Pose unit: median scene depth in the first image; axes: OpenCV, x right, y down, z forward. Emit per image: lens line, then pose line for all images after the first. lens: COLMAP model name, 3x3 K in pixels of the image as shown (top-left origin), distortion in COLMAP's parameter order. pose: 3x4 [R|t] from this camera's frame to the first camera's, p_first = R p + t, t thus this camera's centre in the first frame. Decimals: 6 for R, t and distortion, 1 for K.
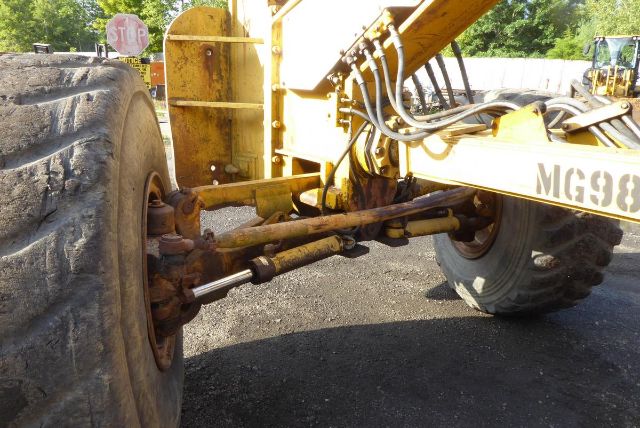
lens RADIAL K [[457.1, 0, 320.4], [0, 457.1, 213.9], [0, 0, 1]] dist [-0.011349, -0.015841]
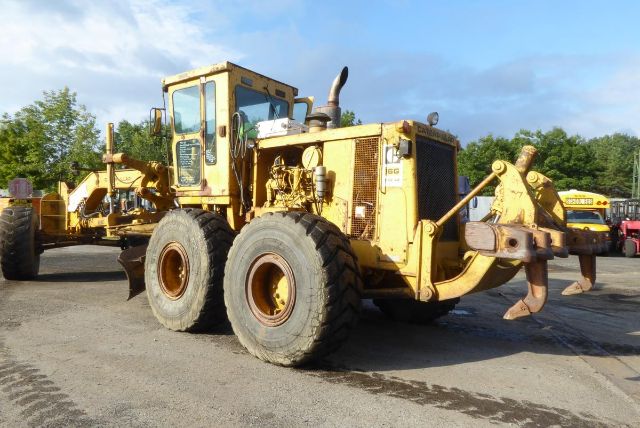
lens RADIAL K [[457.1, 0, 319.9], [0, 457.1, 214.6], [0, 0, 1]] dist [-0.011349, -0.015841]
pose [[0.972724, -0.012297, 0.231641, 1.323379], [0.075462, 0.961052, -0.265865, 1.166393], [-0.219350, 0.276093, 0.935766, -3.834495]]
